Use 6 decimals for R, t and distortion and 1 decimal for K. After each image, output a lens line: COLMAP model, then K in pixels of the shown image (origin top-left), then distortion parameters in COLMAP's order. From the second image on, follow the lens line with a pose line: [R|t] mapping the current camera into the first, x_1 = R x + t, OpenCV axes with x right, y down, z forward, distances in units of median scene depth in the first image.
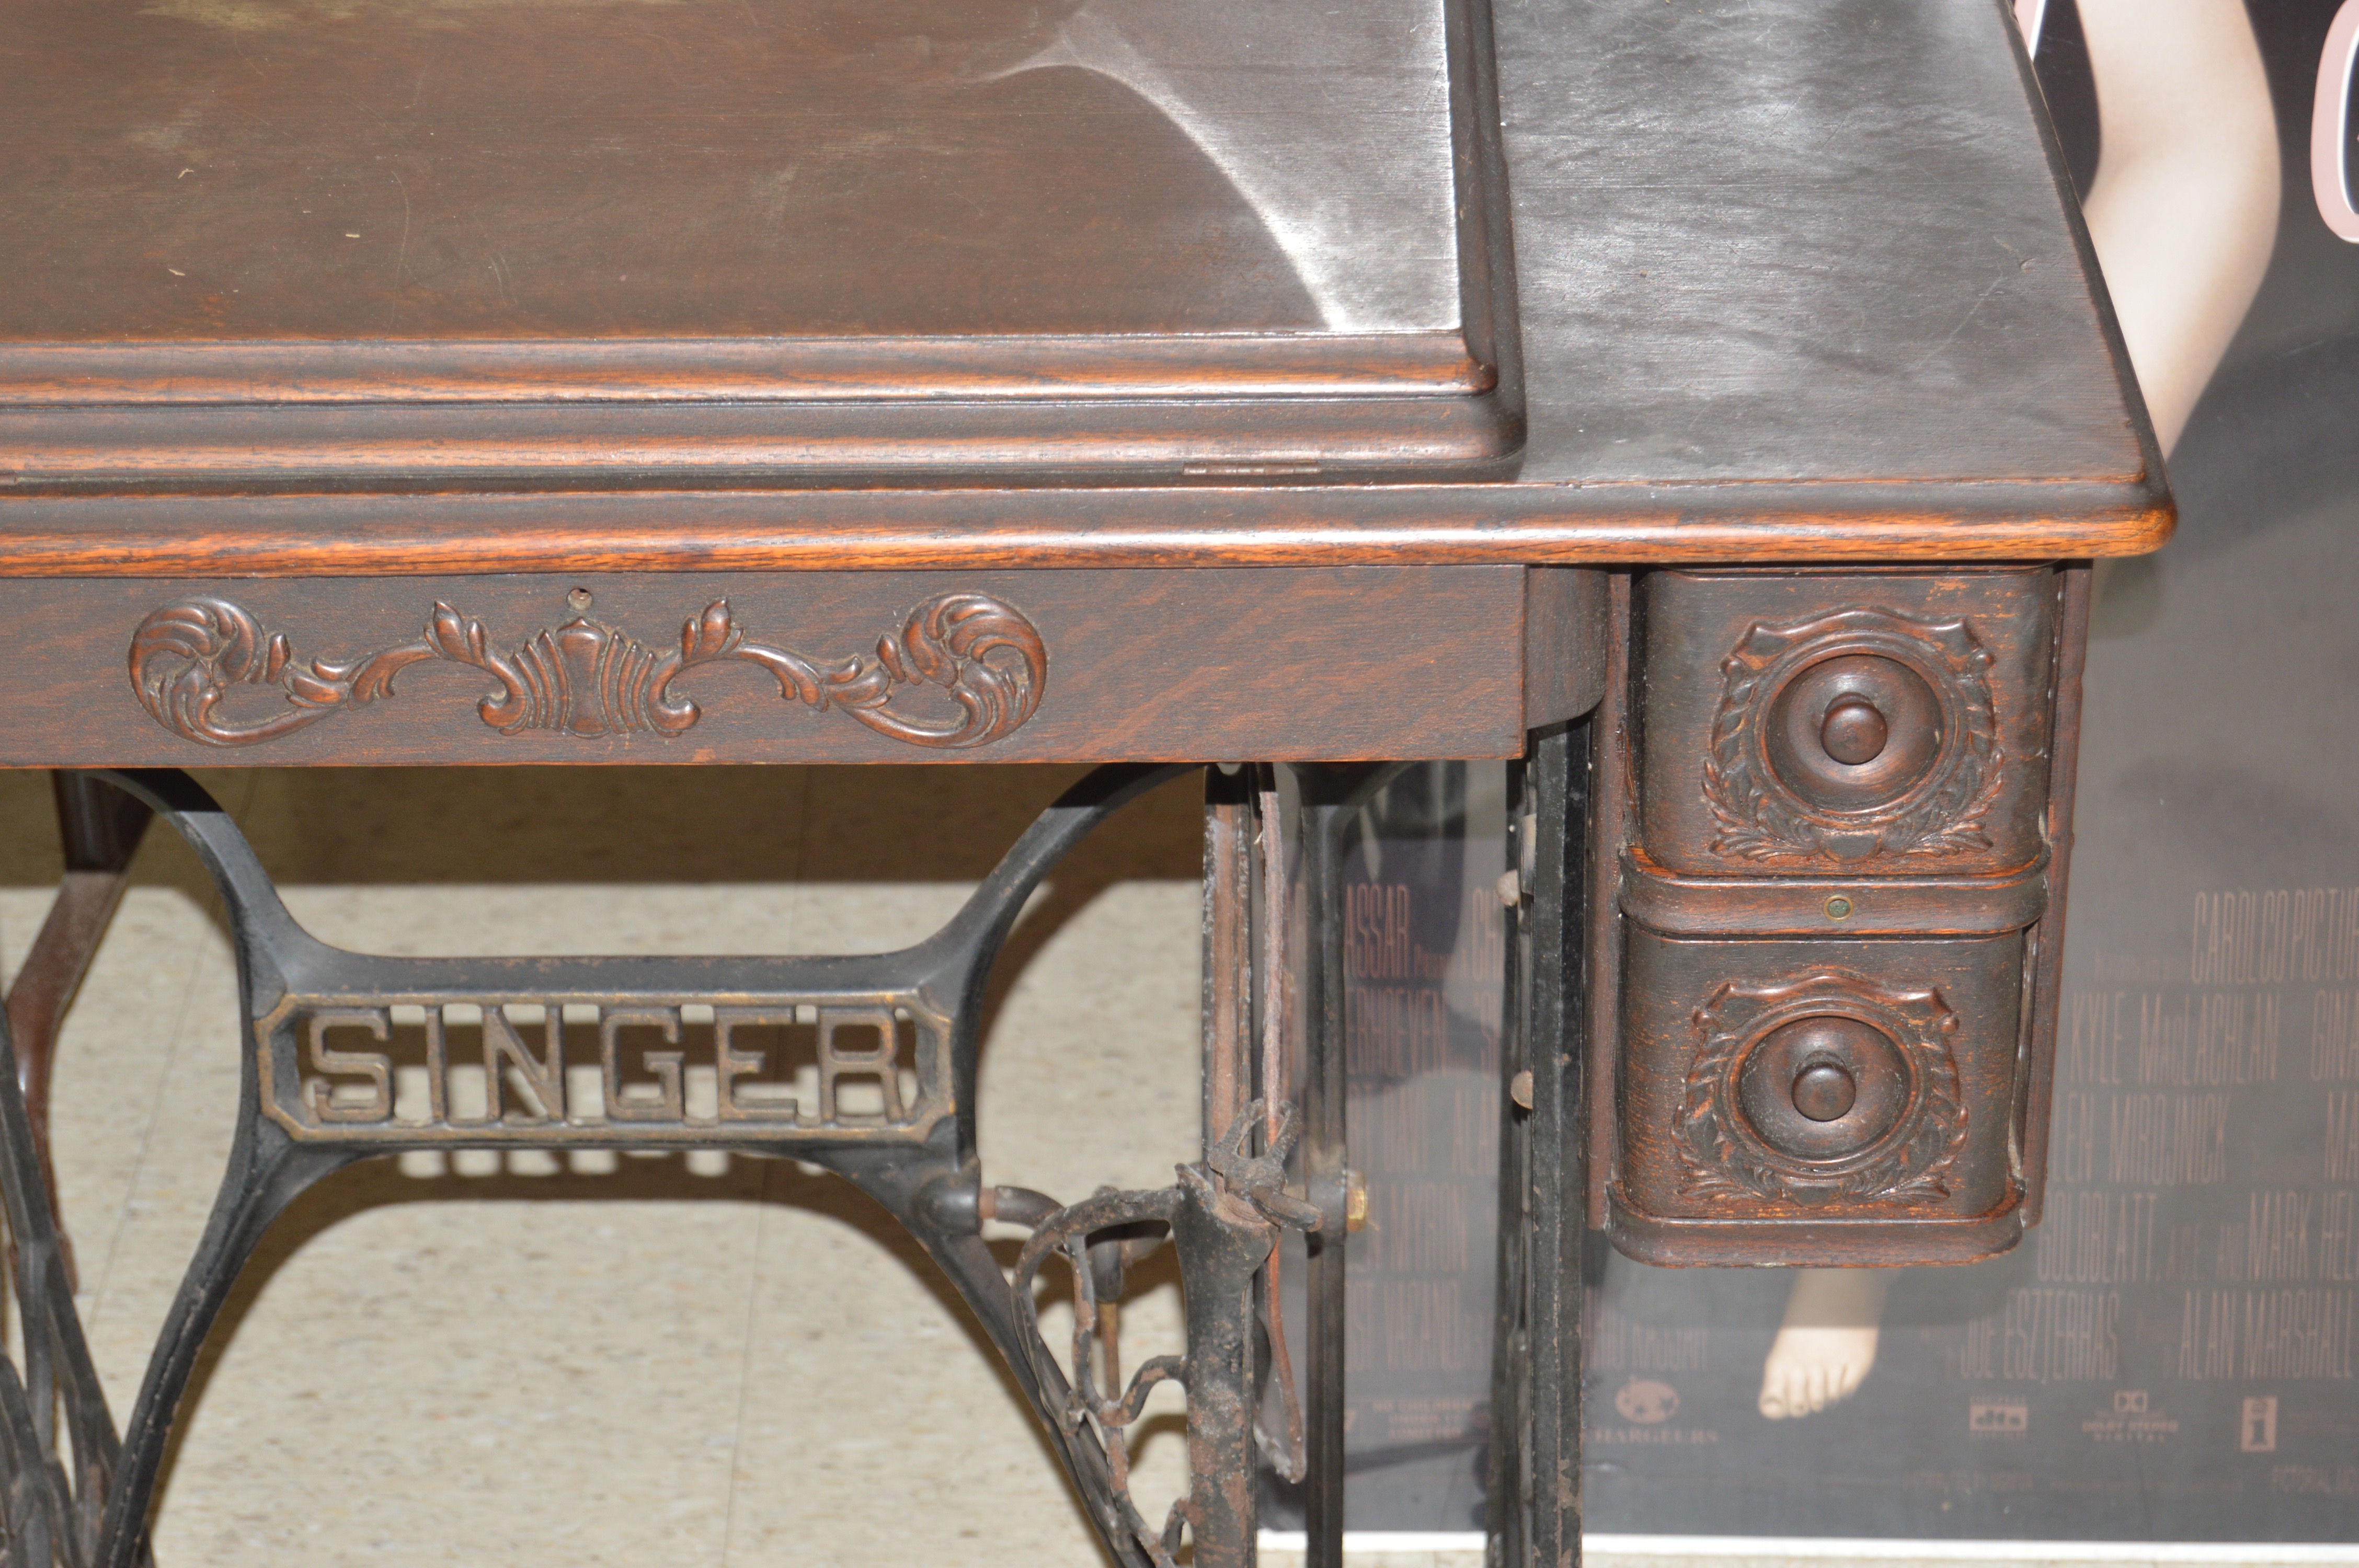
lens RADIAL K [[5403.9, 0, 1179.5], [0, 5403.9, 784.0], [0, 0, 1]] dist [-0.014946, -0.064216]
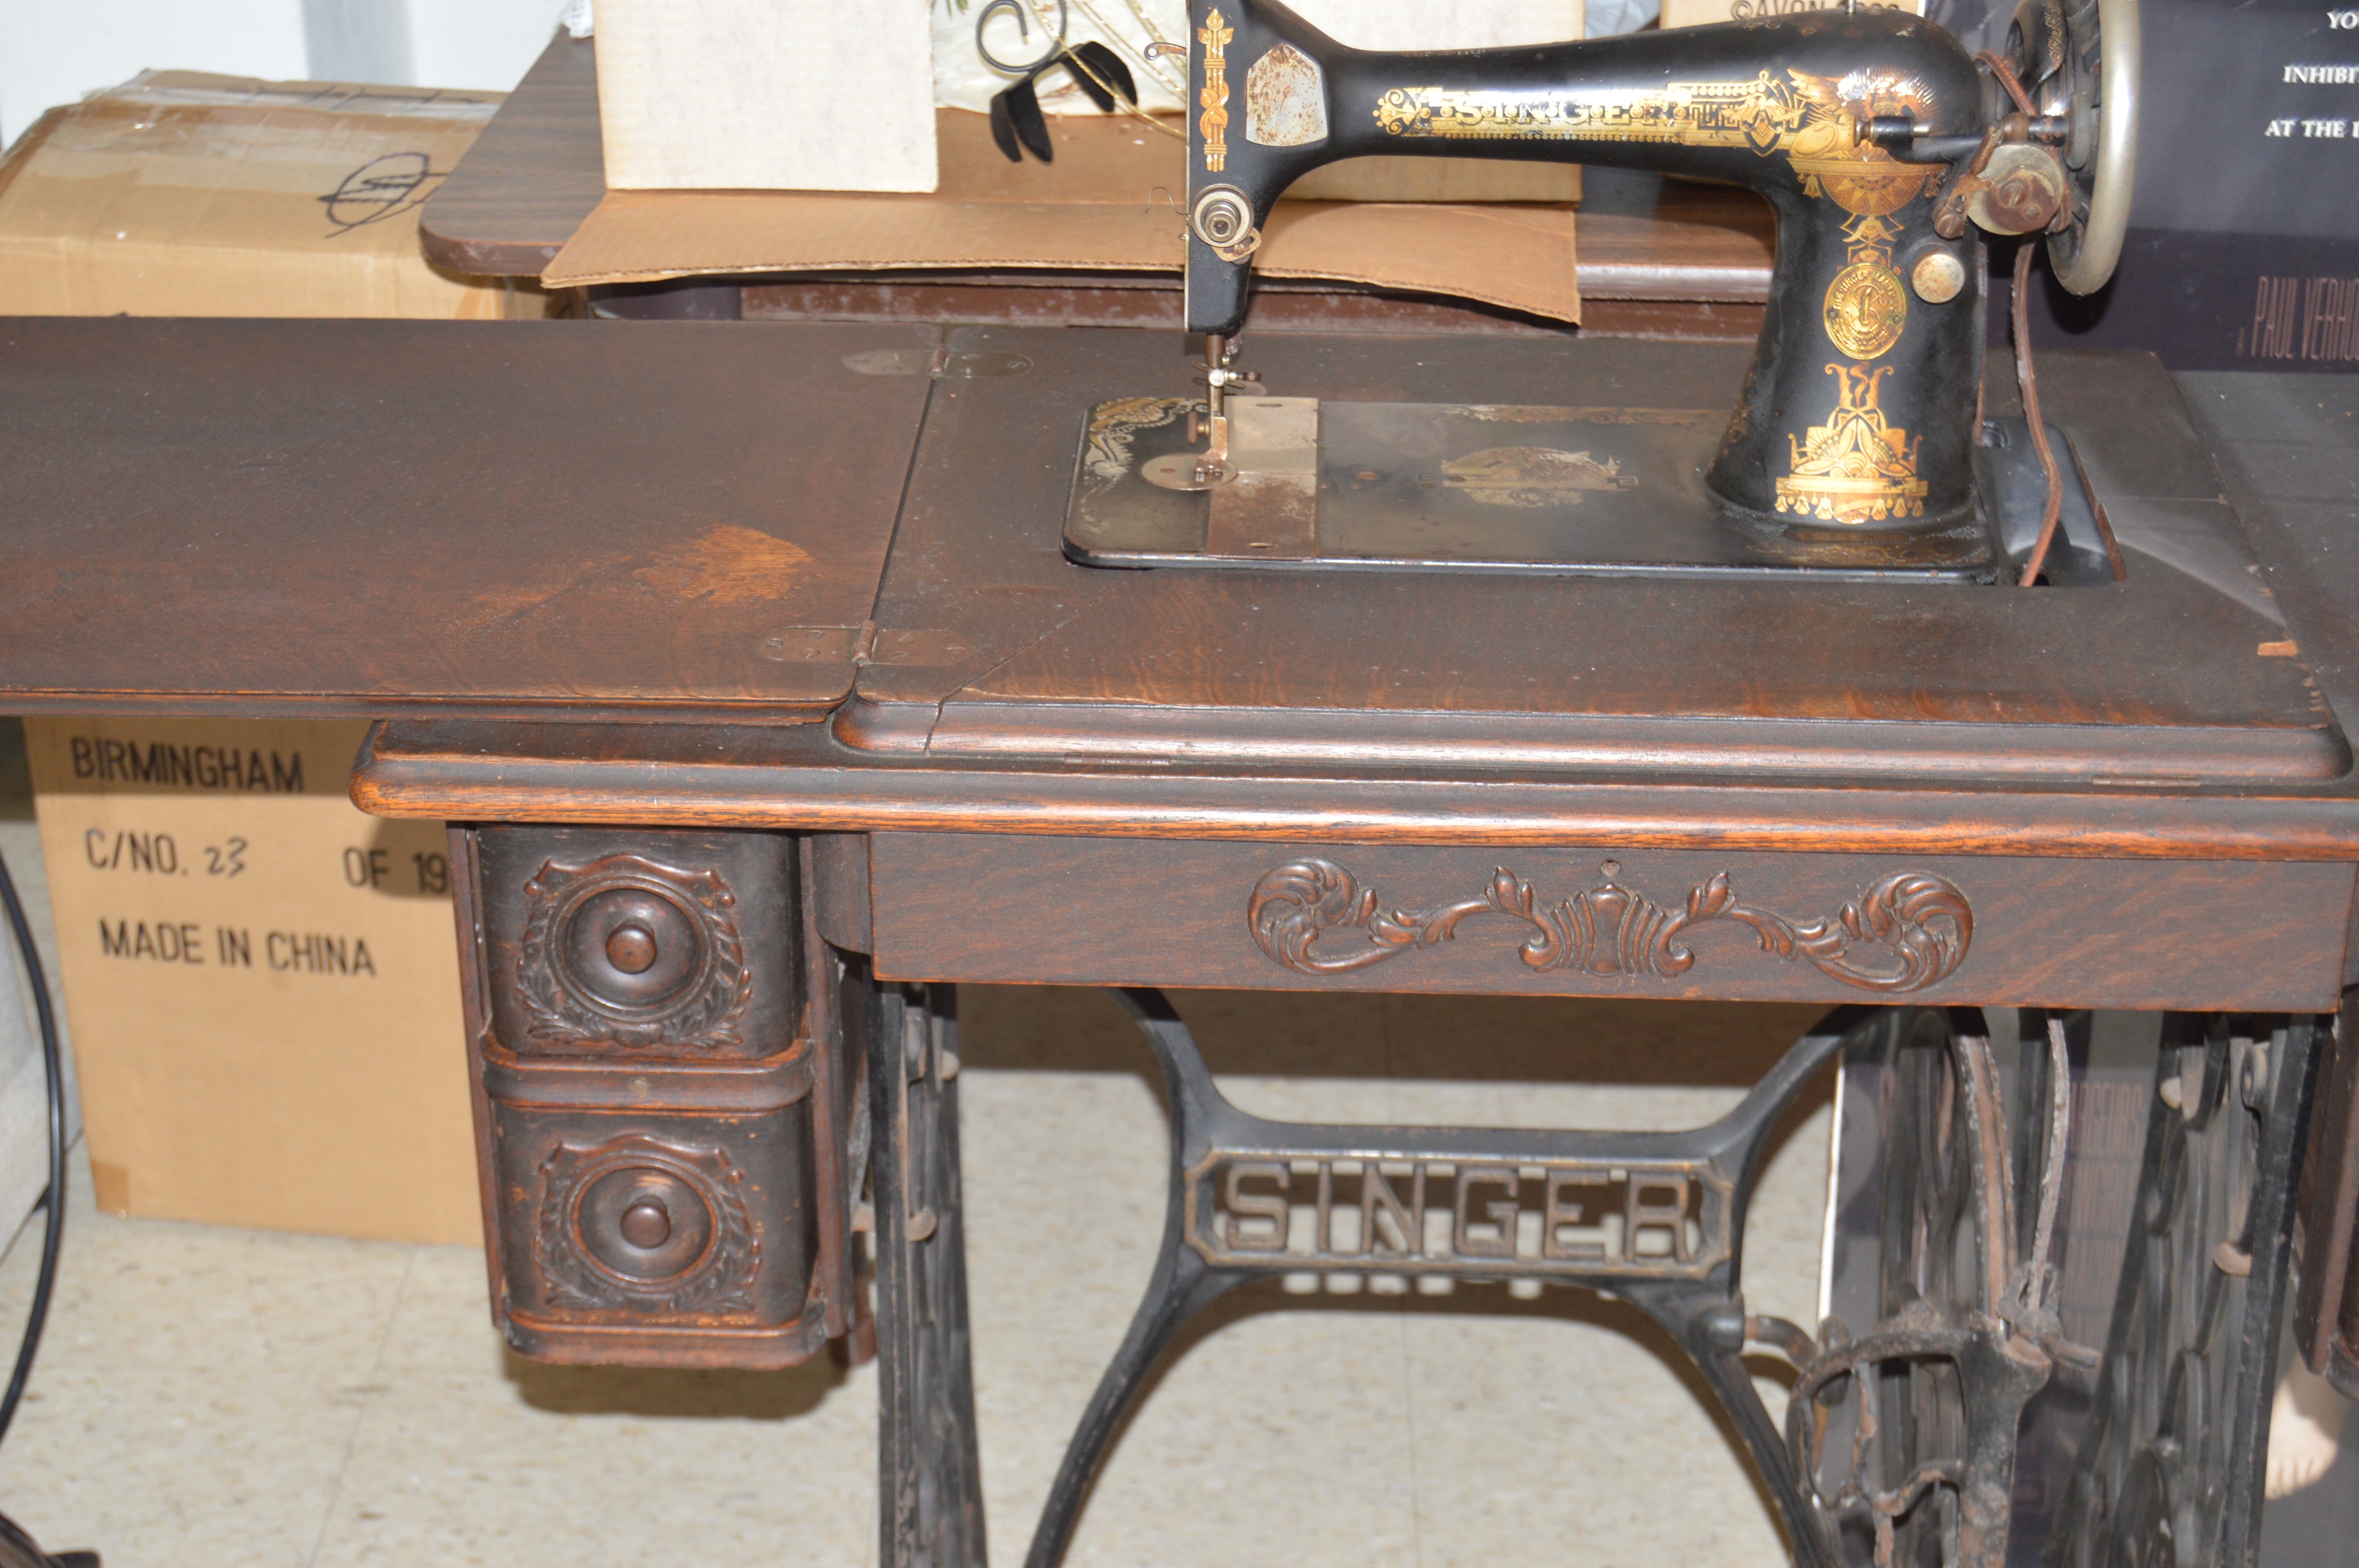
lens RADIAL K [[4155.8, 0, 1175.5], [0, 4155.8, 795.3], [0, 0, 1]] dist [-0.044344, 0.039923]
pose [[0.999537, 0.028165, -0.011534, -0.171872], [-0.028471, 0.999222, -0.027289, -0.018468], [0.010757, 0.027605, 0.999561, 0.017691]]
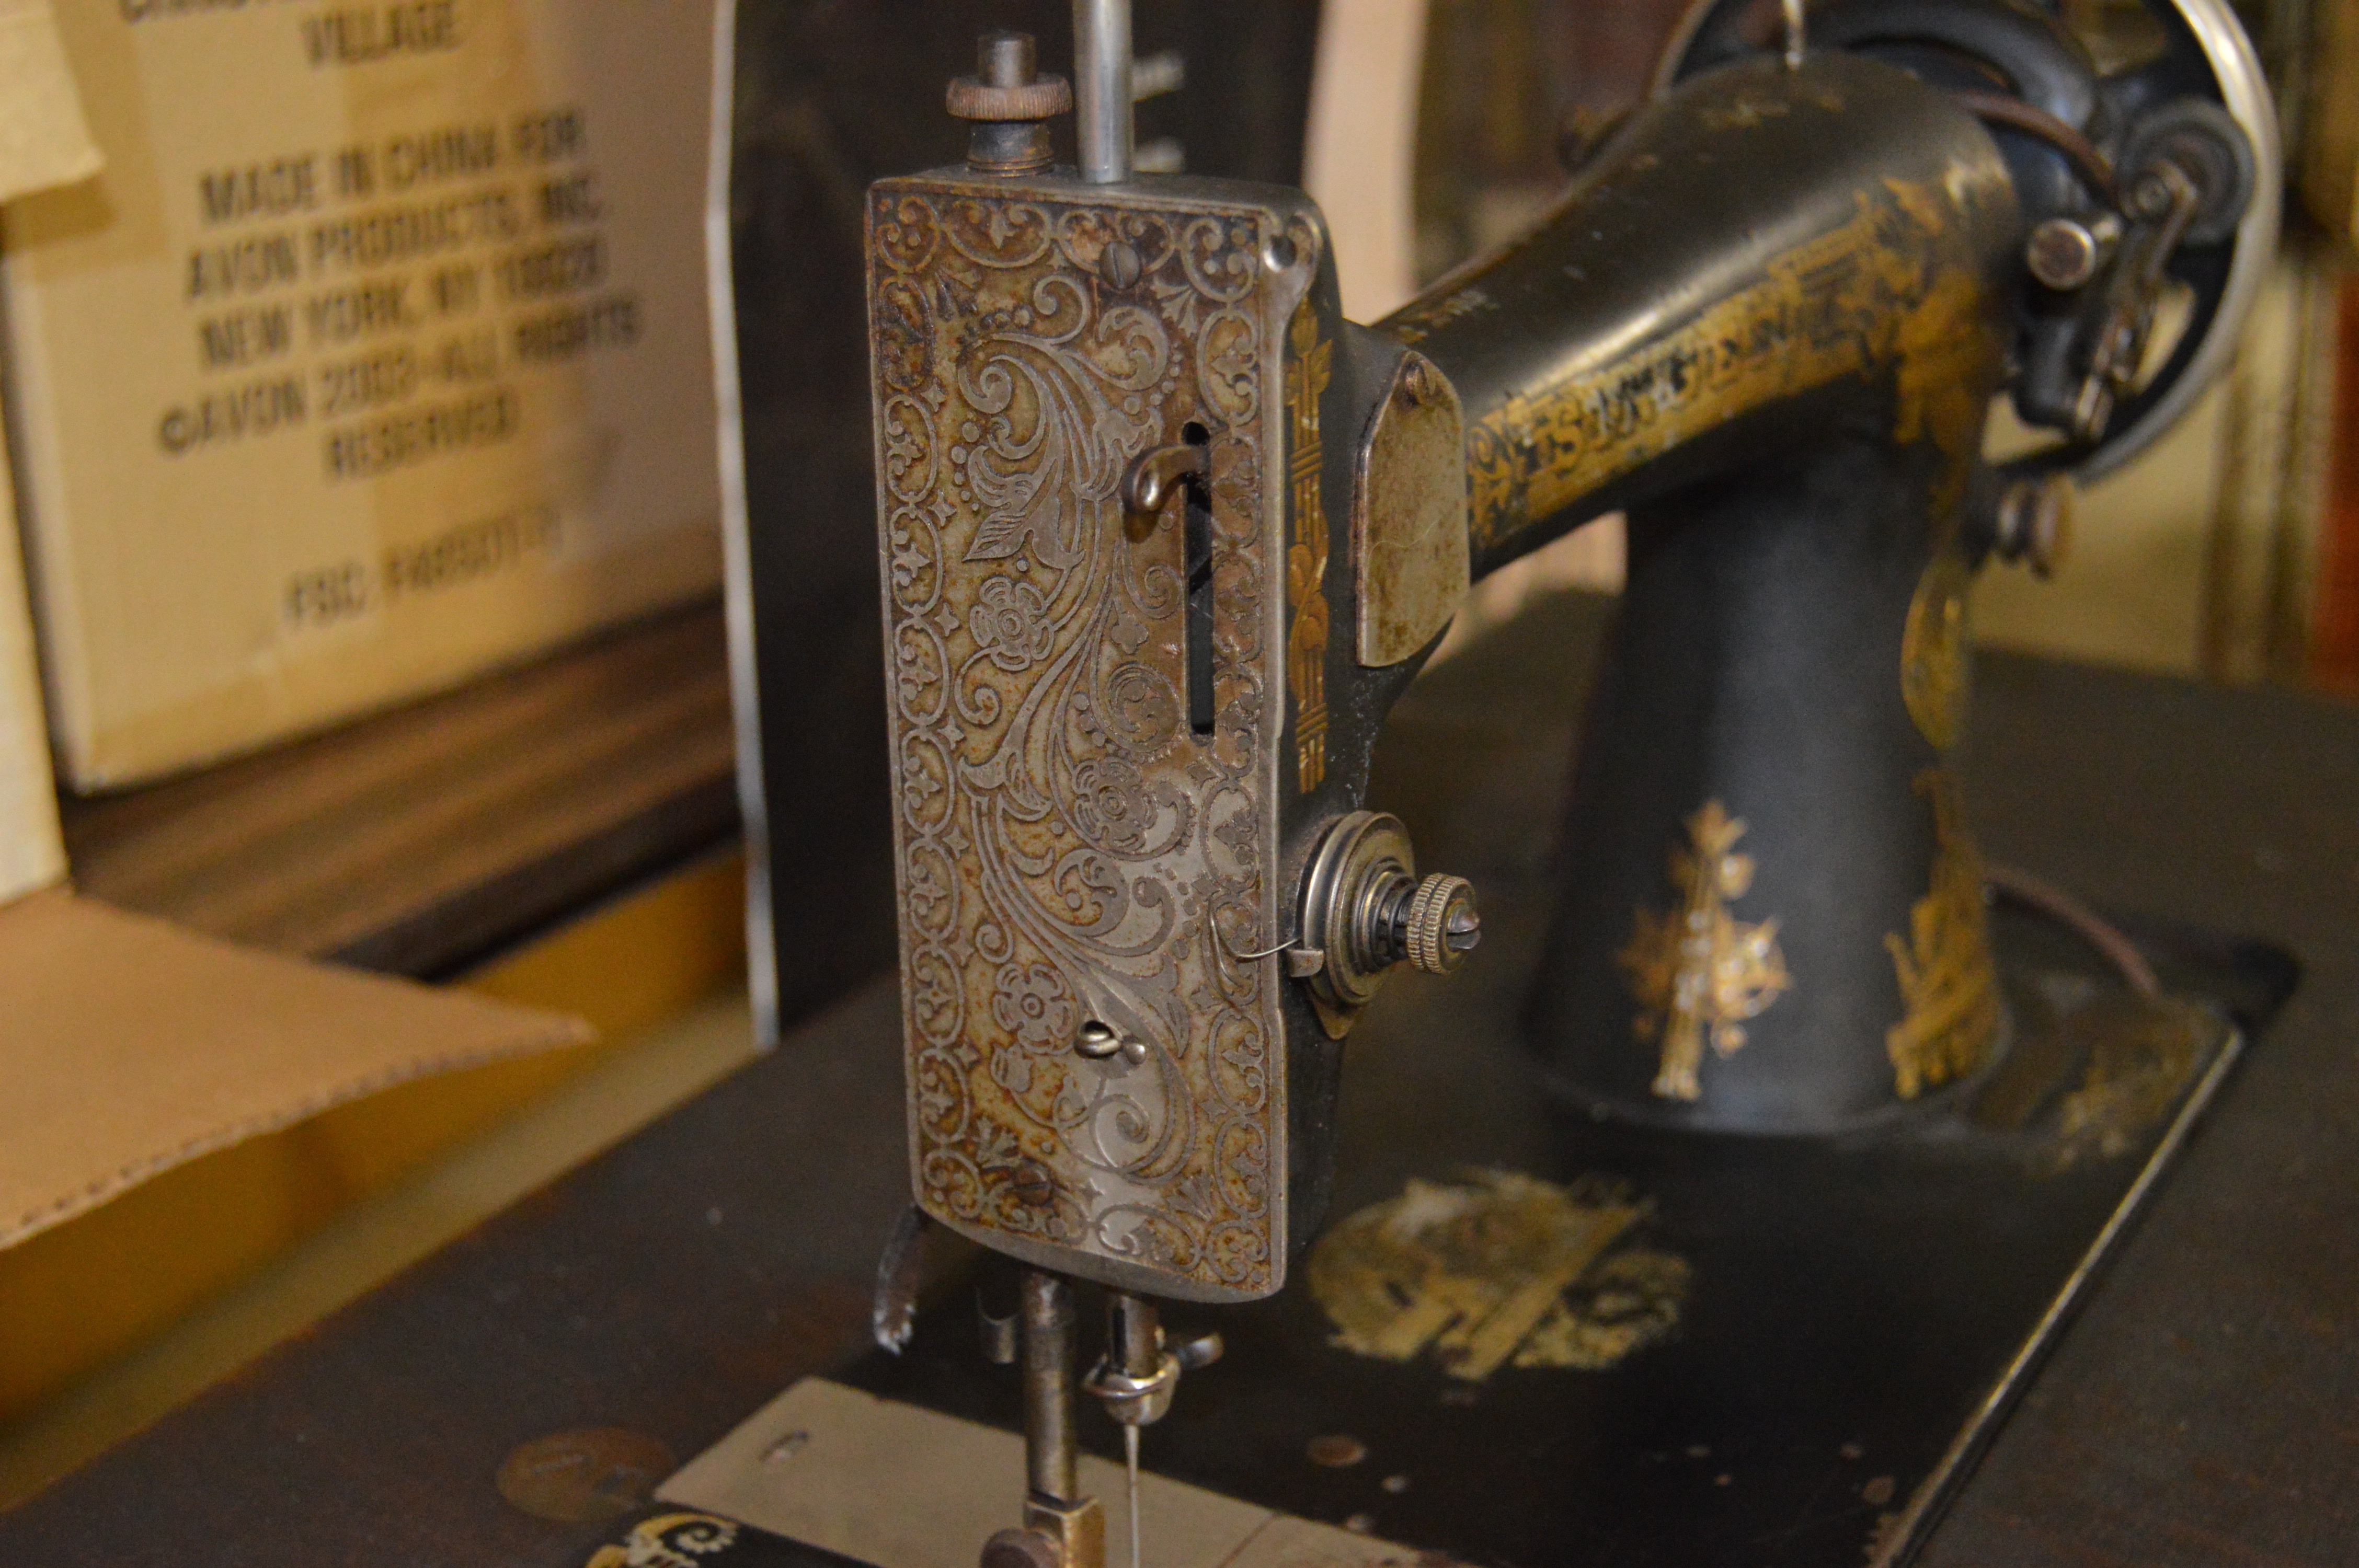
lens RADIAL K [[3390.6, 0, 1179.5], [0, 3390.6, 784.0], [0, 0, 1]] dist [-0.046803, 0.030523]
pose [[0.481601, -0.287234, 0.827983, -0.376944], [0.411813, 0.908135, 0.075506, -0.198061], [-0.773608, 0.304611, 0.555646, 0.776089]]
